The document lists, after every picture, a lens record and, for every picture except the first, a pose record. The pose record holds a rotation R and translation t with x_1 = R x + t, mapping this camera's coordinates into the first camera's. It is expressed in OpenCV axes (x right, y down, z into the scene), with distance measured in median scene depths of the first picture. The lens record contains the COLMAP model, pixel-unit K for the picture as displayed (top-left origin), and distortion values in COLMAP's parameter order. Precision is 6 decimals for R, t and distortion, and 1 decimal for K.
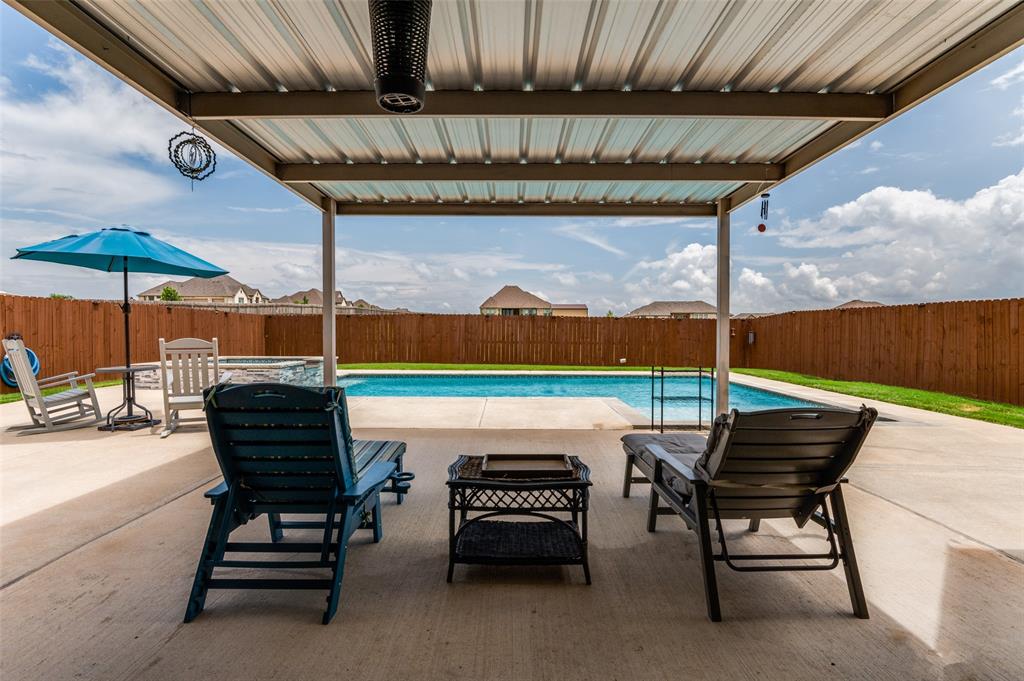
lens RADIAL K [[472.1, 0, 509.8], [0, 472.1, 340.3], [0, 0, 1]] dist [-0.006447, -0.011471]
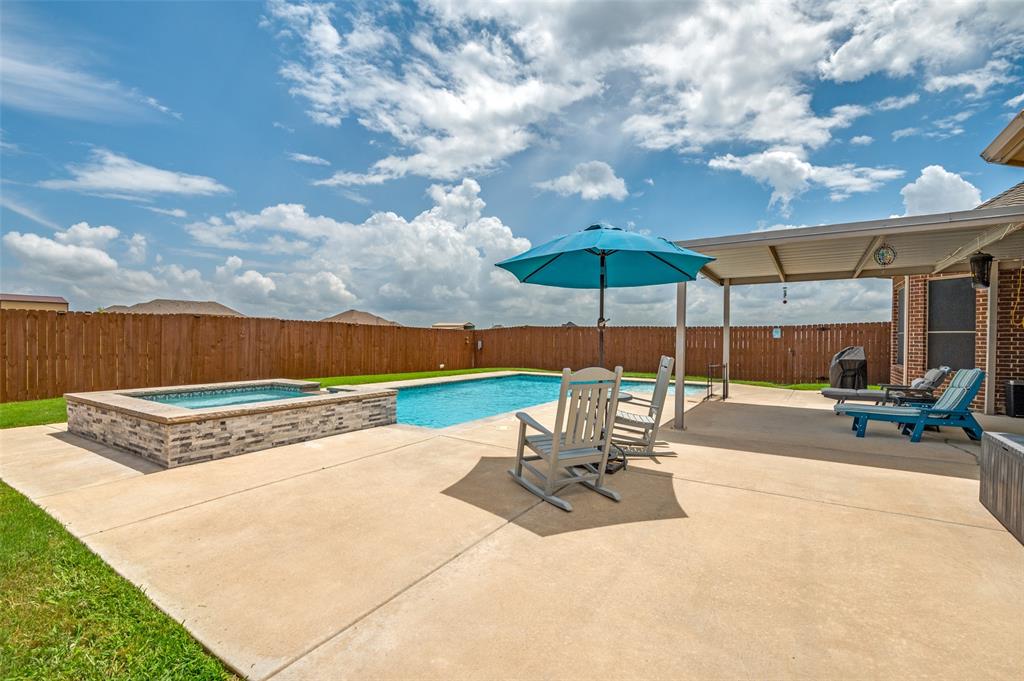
lens RADIAL K [[472.1, 0, 509.8], [0, 472.1, 340.3], [0, 0, 1]] dist [-0.006447, -0.011471]
pose [[0.531539, -0.001921, 0.847032, -0.623968], [0.007436, 0.999969, -0.002399, -0.015210], [-0.847001, 0.007573, 0.531537, 0.263054]]
